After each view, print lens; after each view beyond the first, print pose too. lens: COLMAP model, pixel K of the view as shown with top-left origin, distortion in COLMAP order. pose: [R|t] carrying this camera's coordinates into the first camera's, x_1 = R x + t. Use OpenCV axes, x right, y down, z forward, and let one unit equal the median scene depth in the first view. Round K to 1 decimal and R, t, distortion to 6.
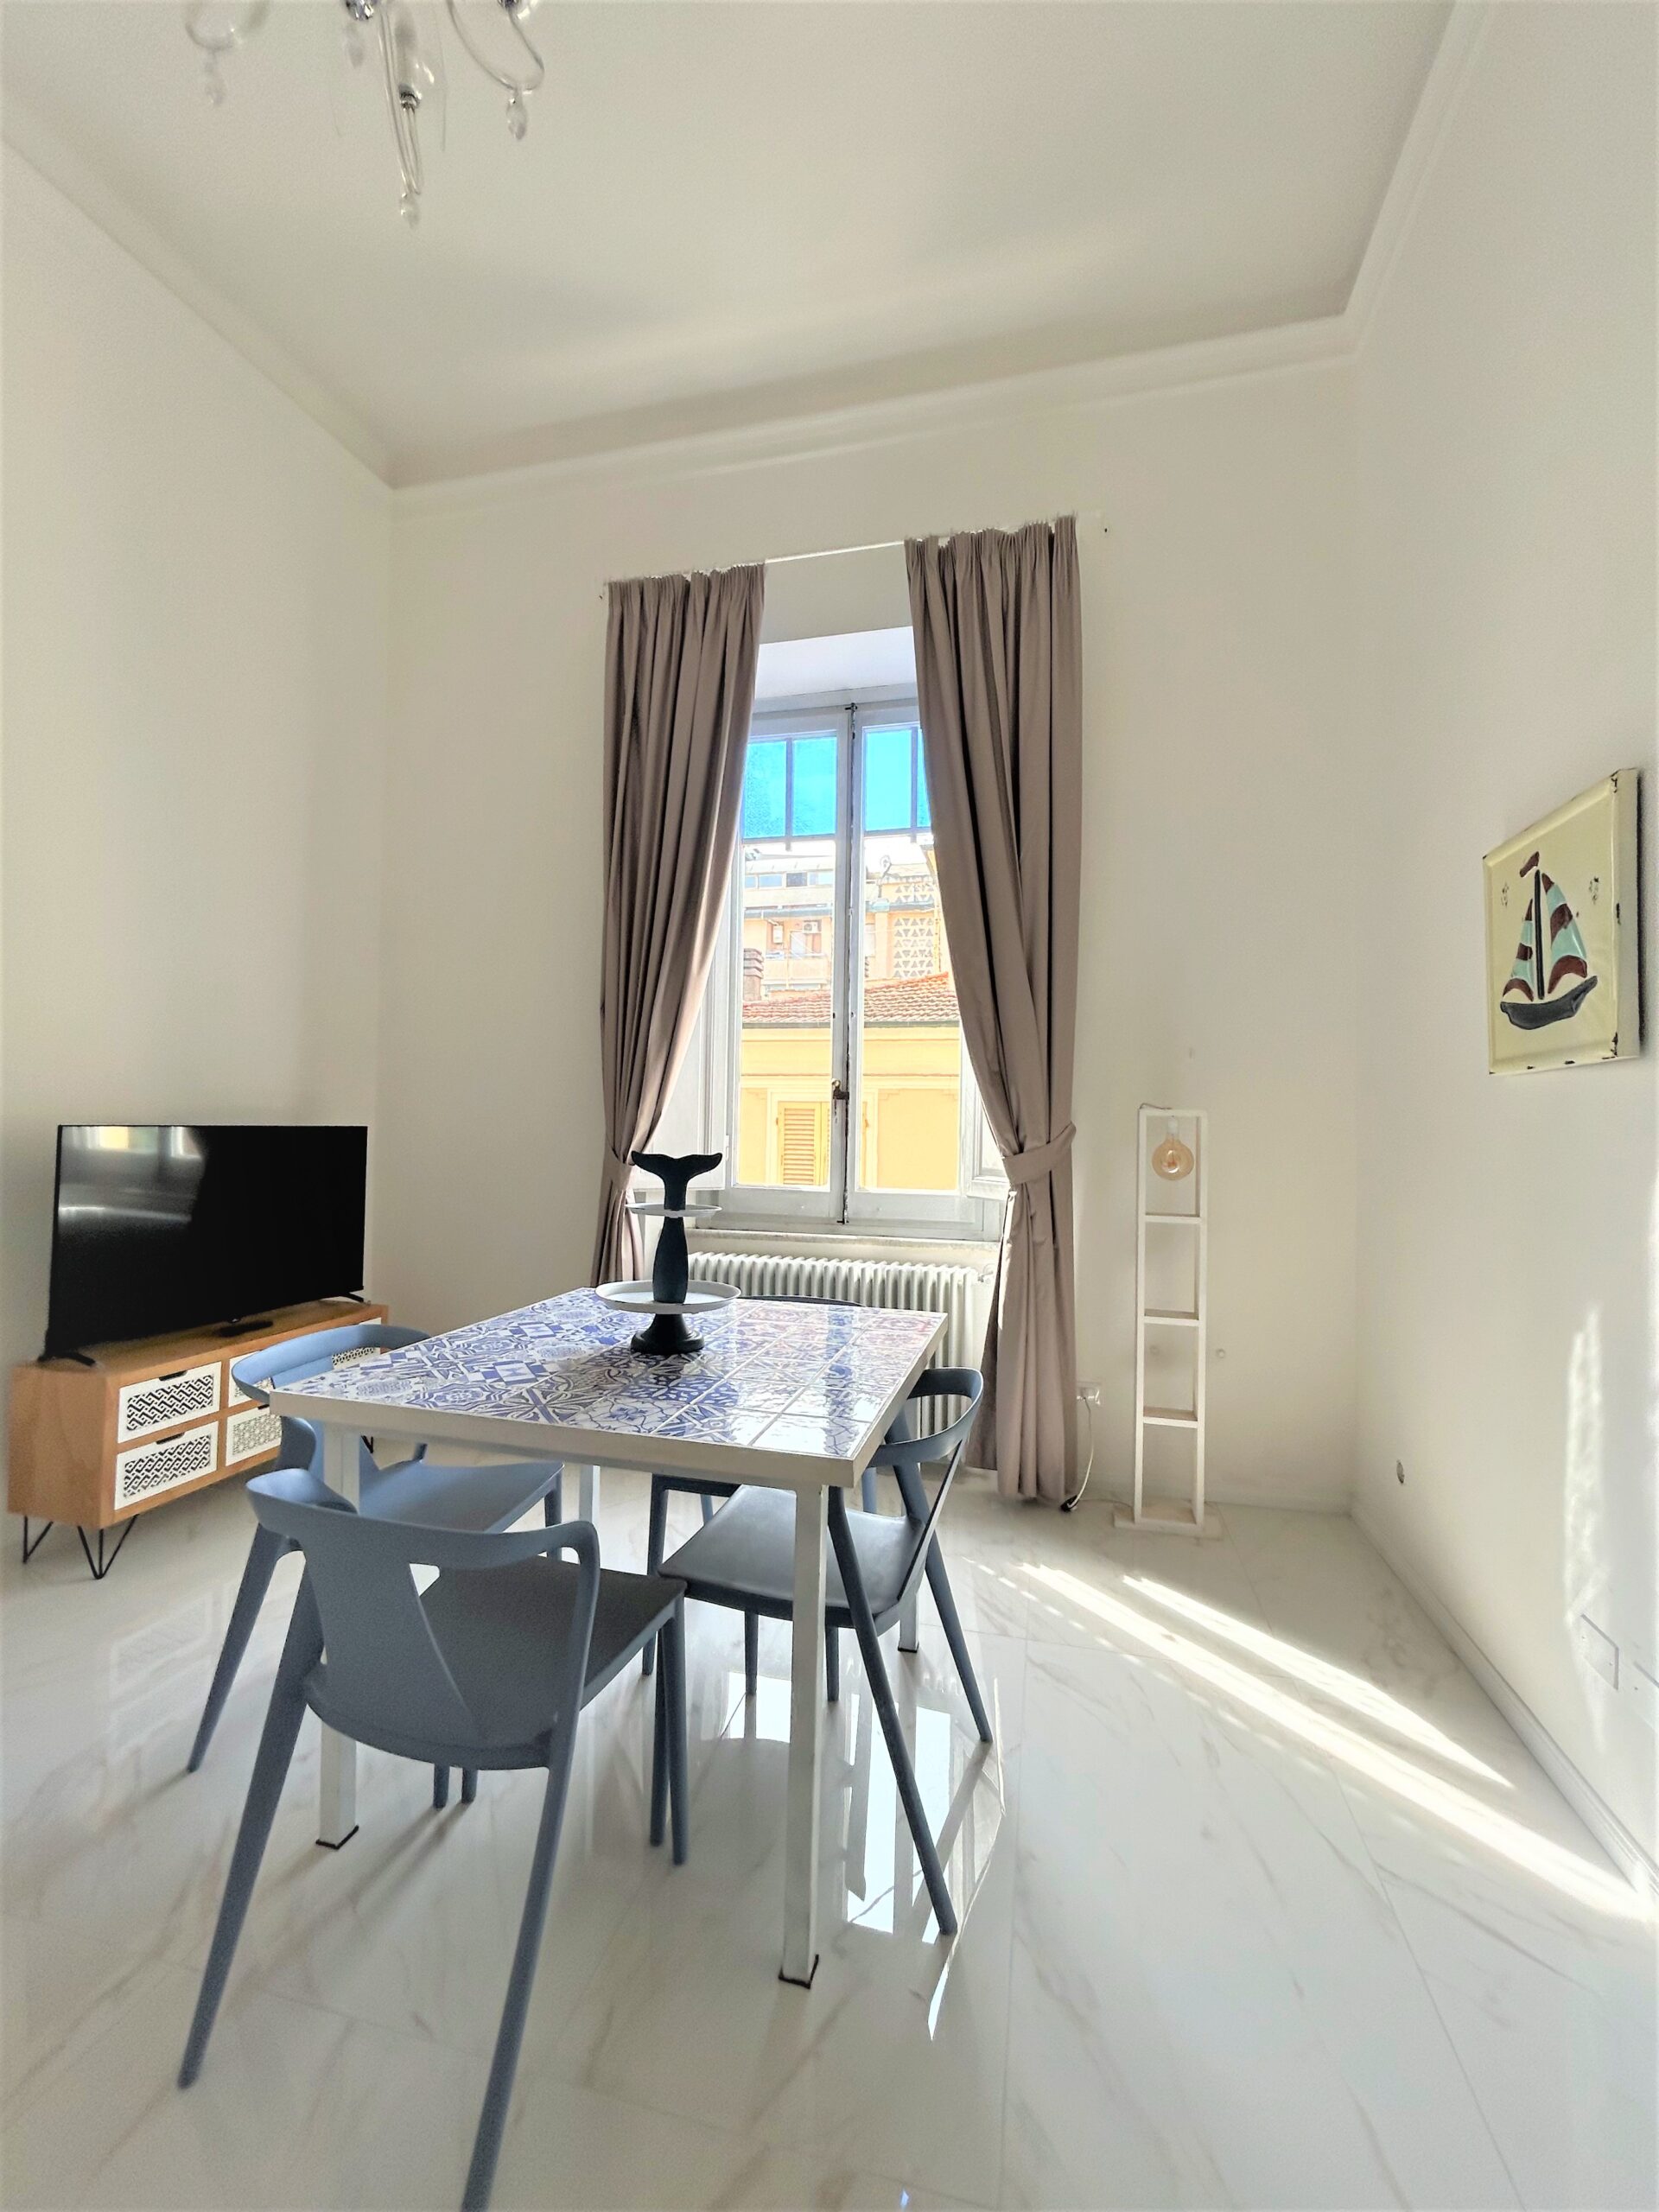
lens RADIAL K [[895.3, 0, 835.7], [0, 895.3, 1106.0], [0, 0, 1]] dist [-0.002061, 0.000475]
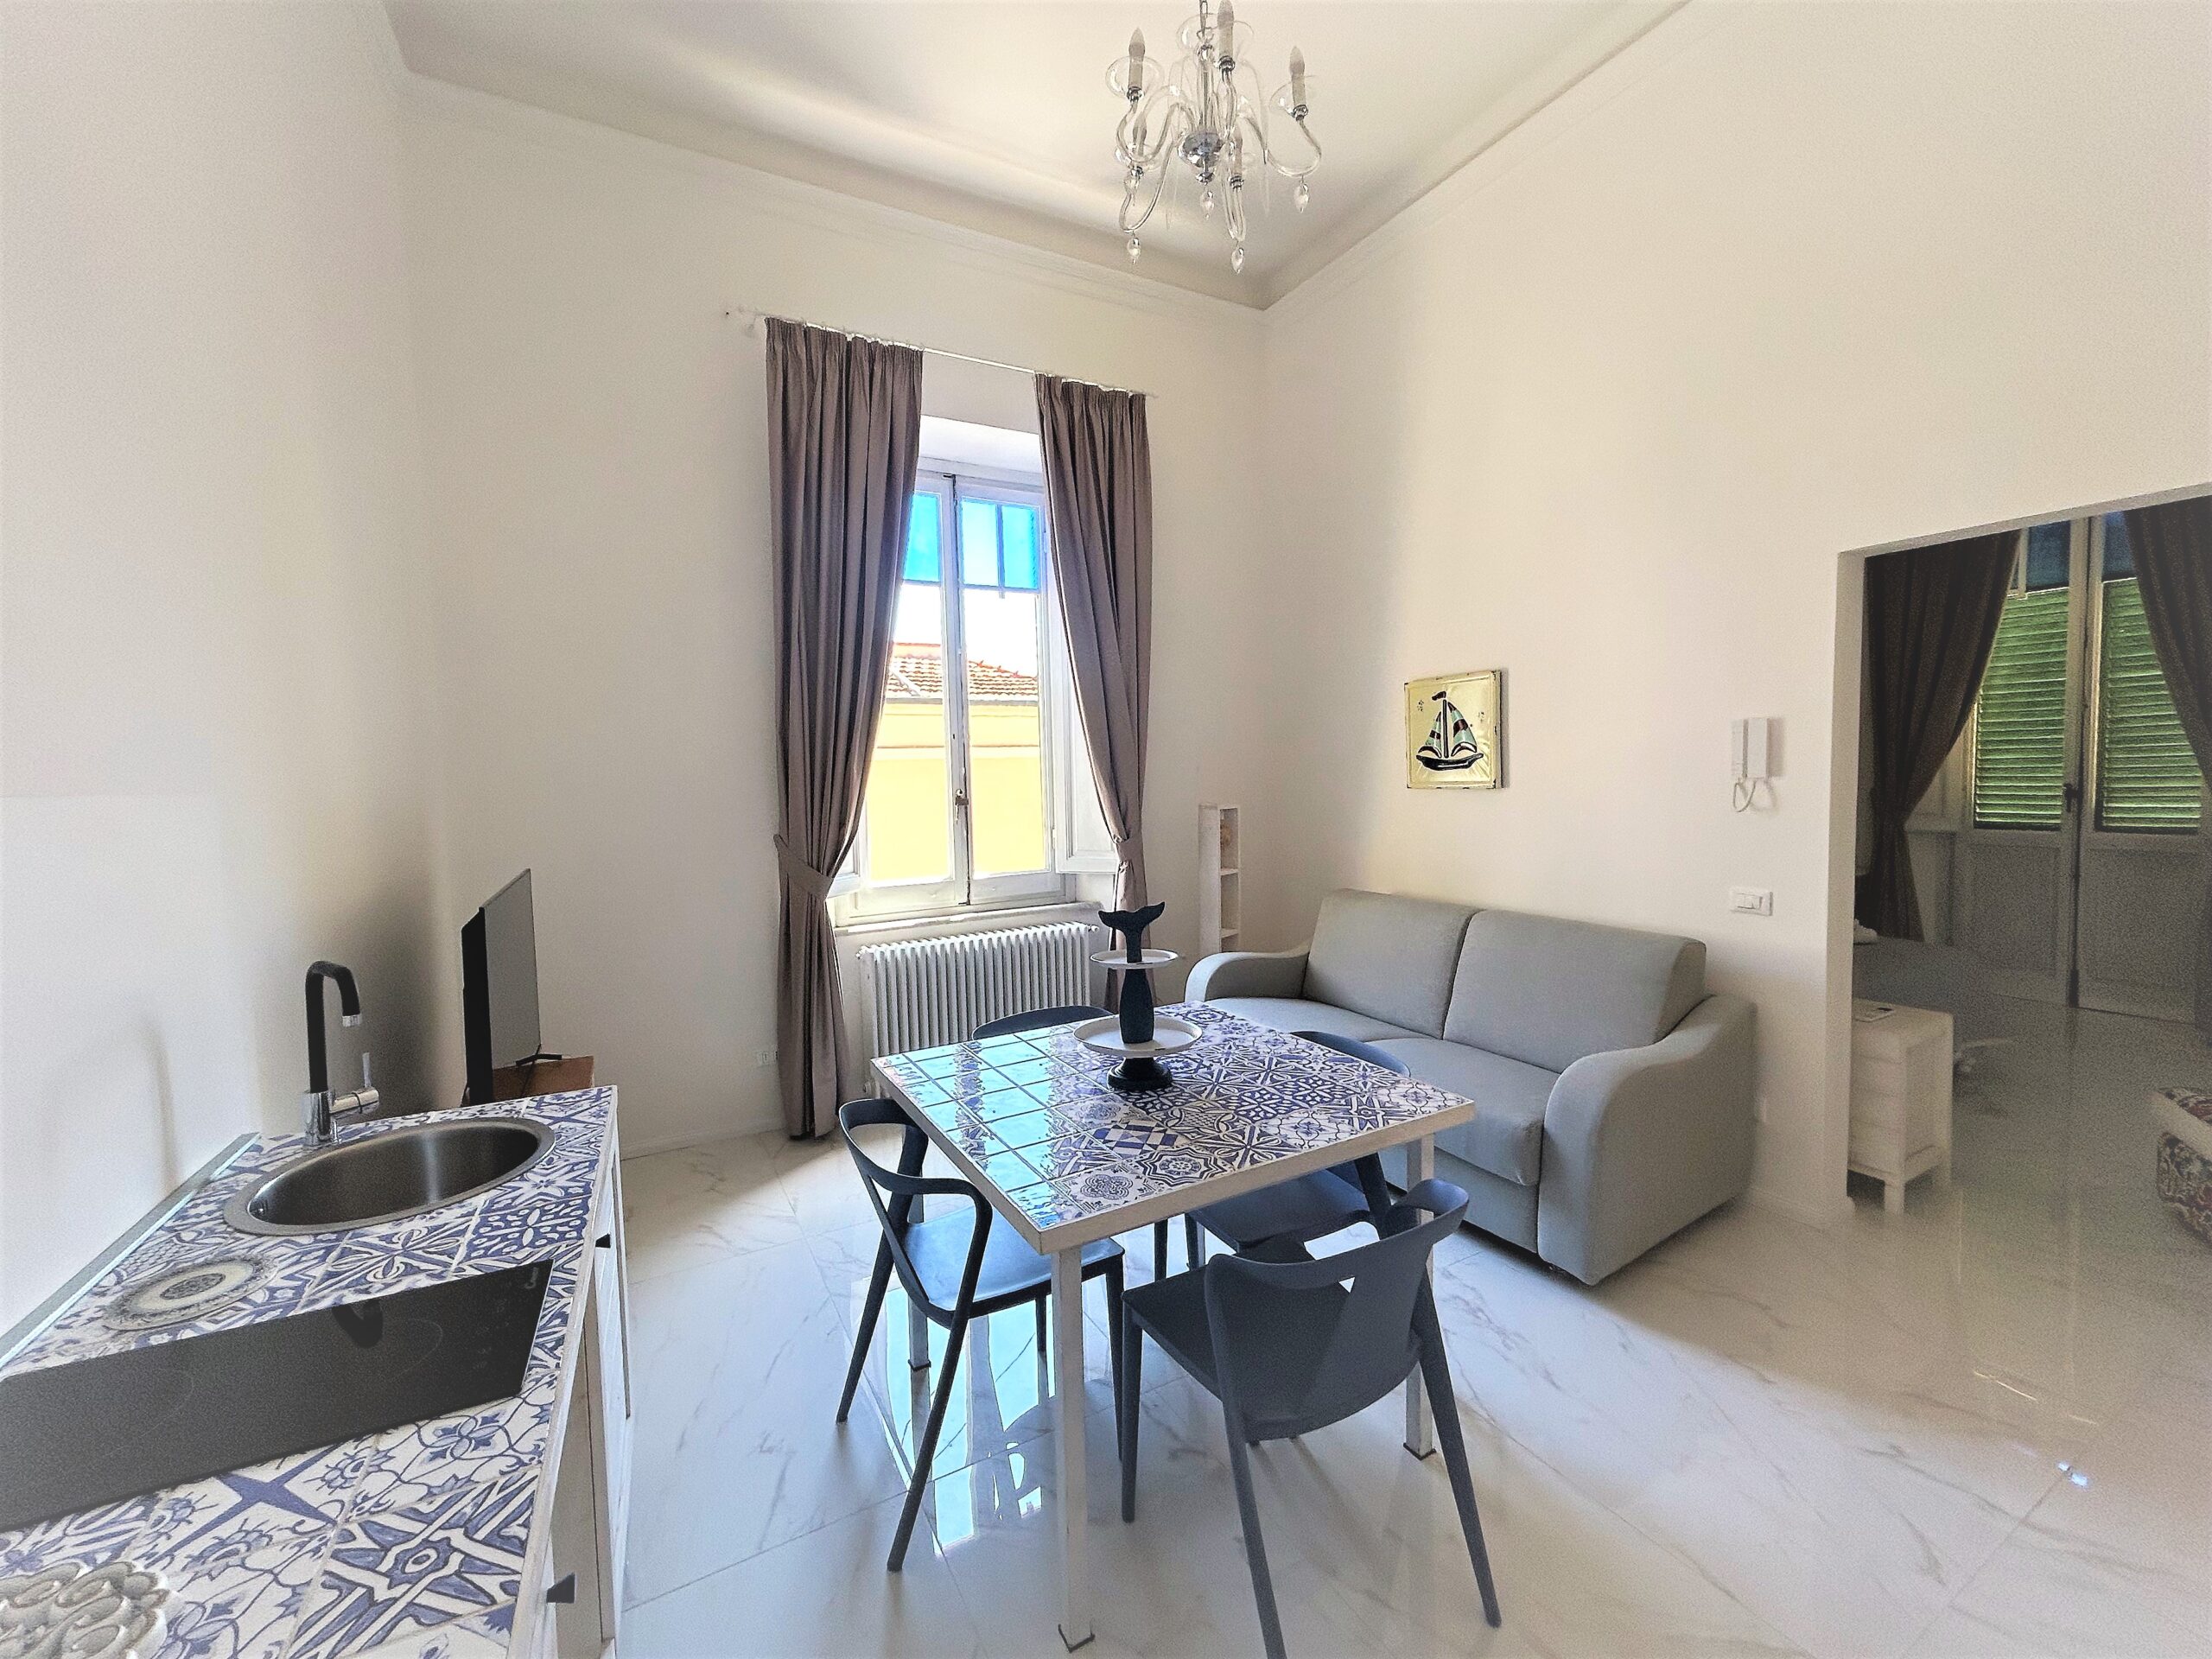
lens RADIAL K [[895.3, 0, 1106.0], [0, 895.3, 829.5], [0, 0, 1]] dist [-0.002061, 0.000475]
pose [[0.735837, -0.080981, 0.672299, -0.770702], [0.023121, 0.995249, 0.094575, -0.097641], [-0.676764, -0.054048, 0.734213, -0.046922]]
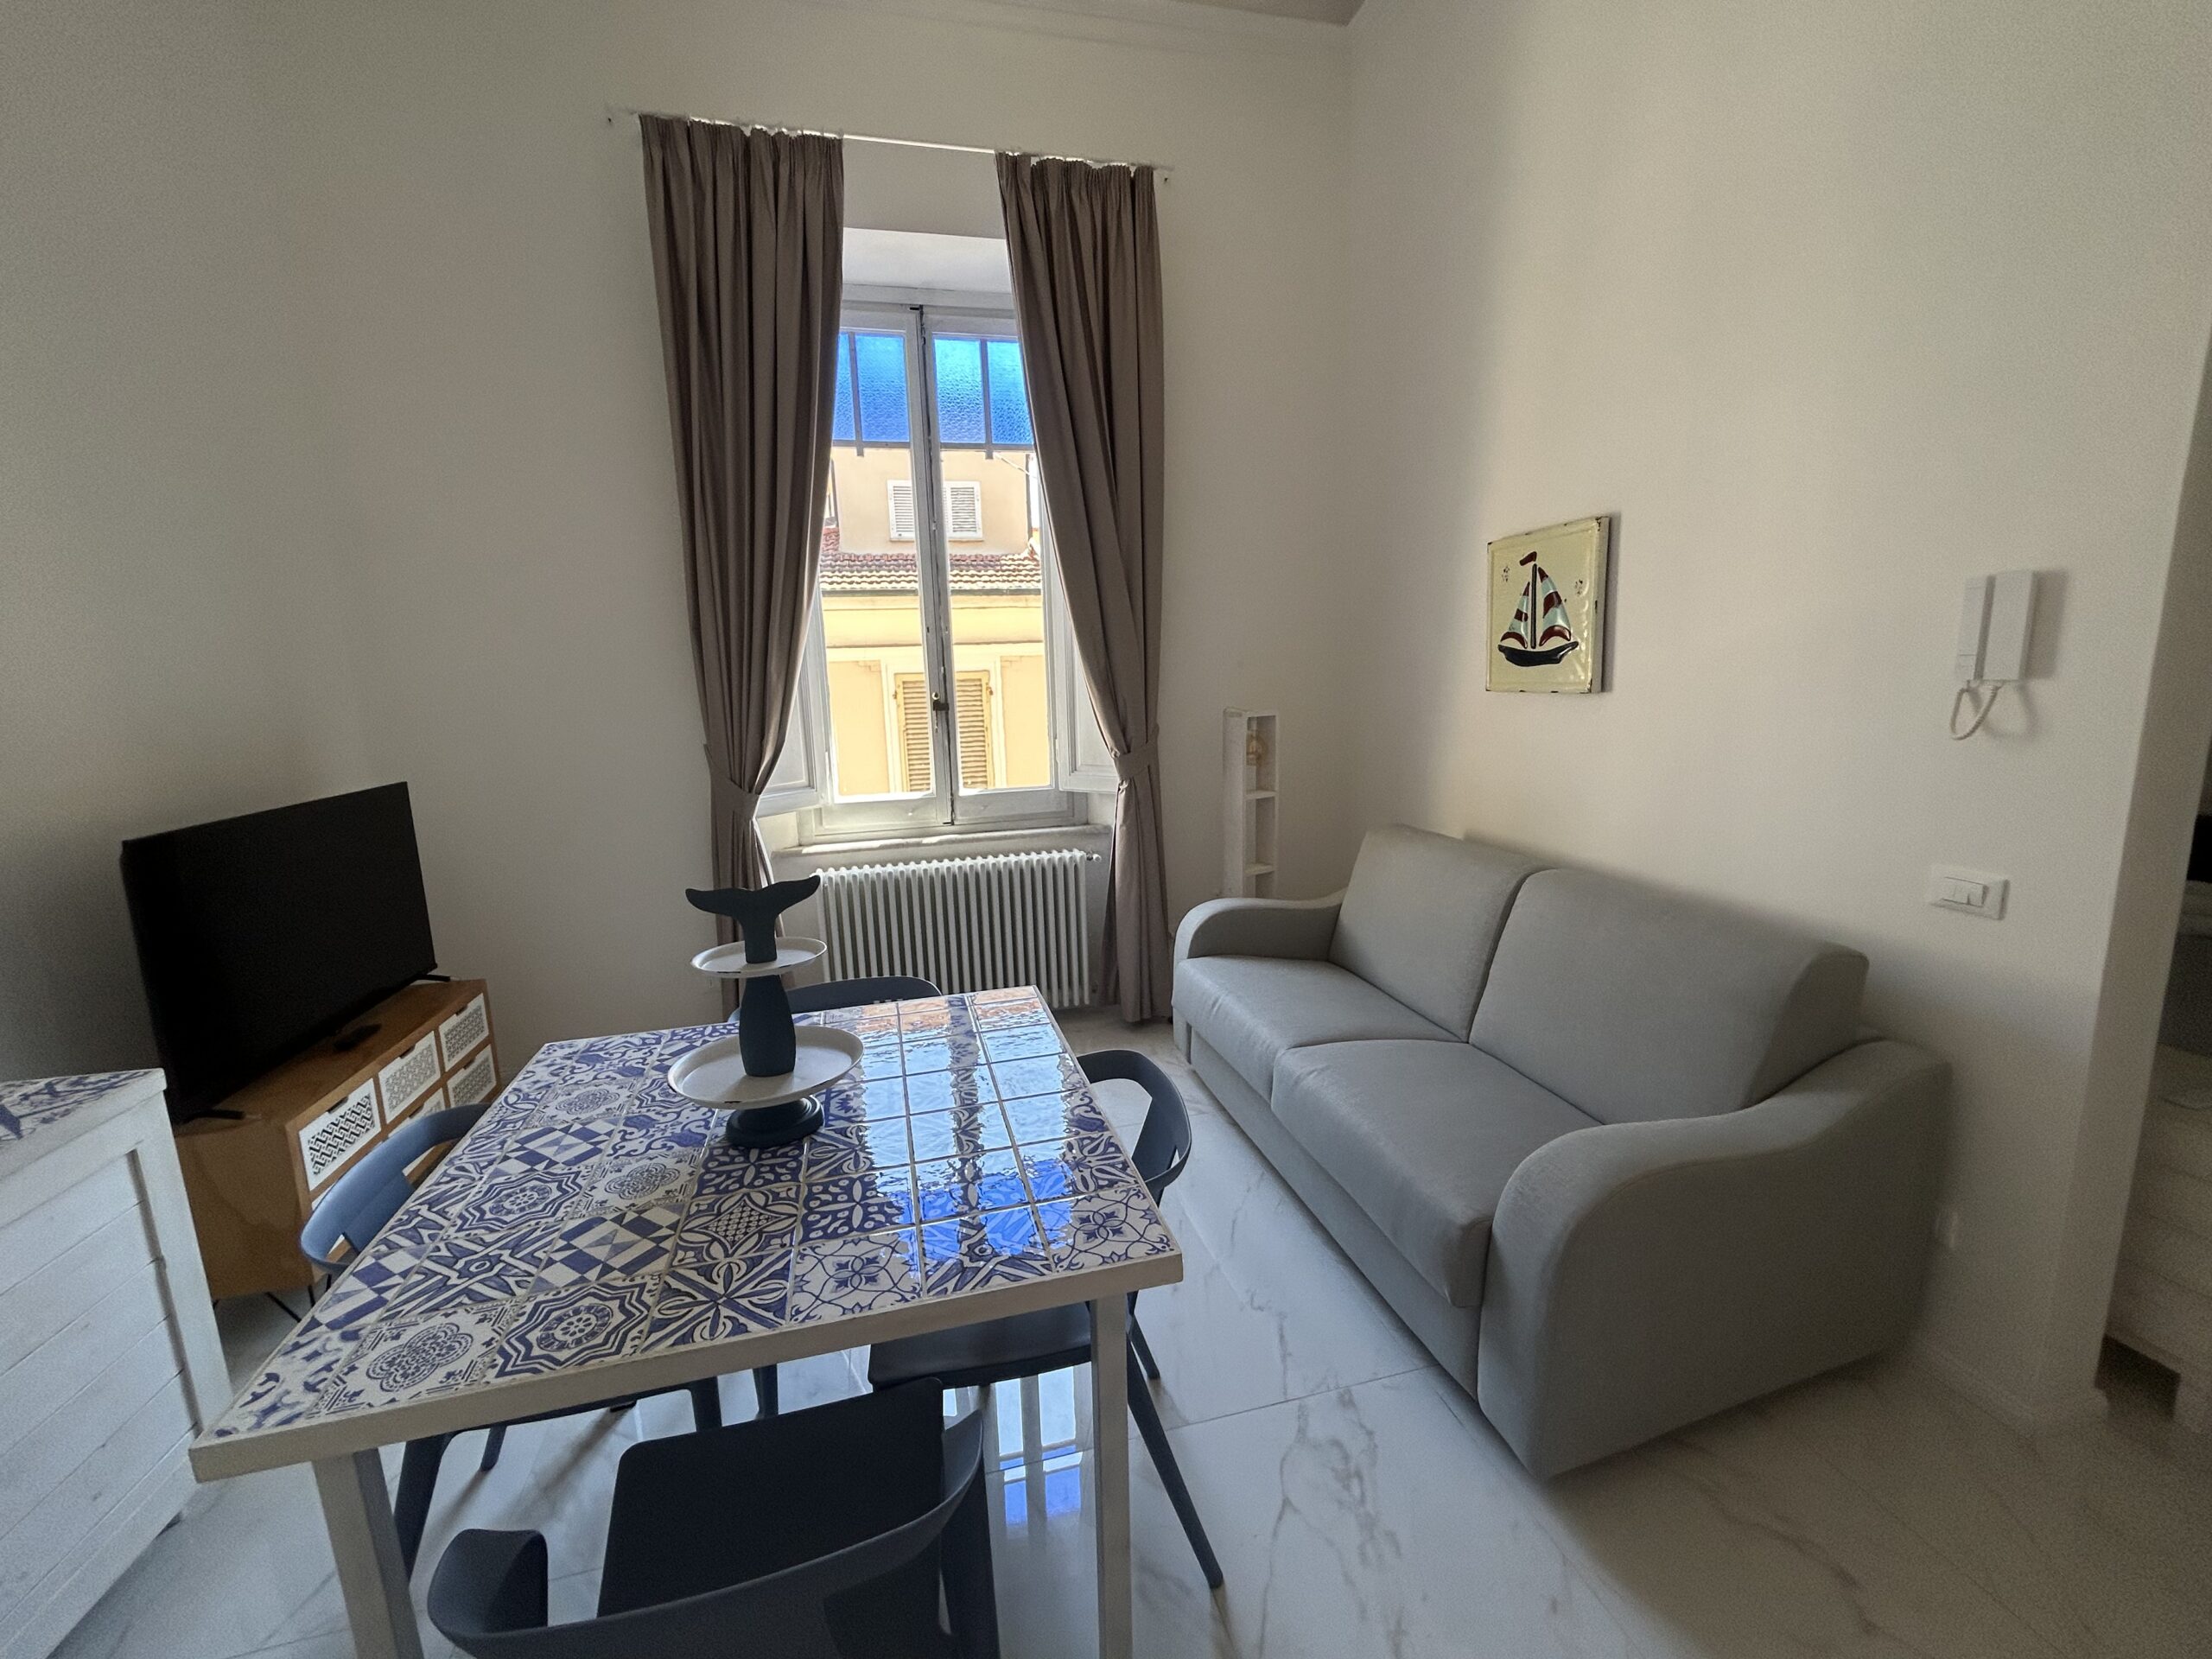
lens RADIAL K [[898.6, 0, 1107.3], [0, 898.6, 823.7], [0, 0, 1]] dist [-0.000040, 0.001073]
pose [[0.884578, -0.124985, 0.449334, -0.360421], [0.038063, 0.979556, 0.197536, -0.089637], [-0.464837, -0.157633, 0.871251, -0.051130]]
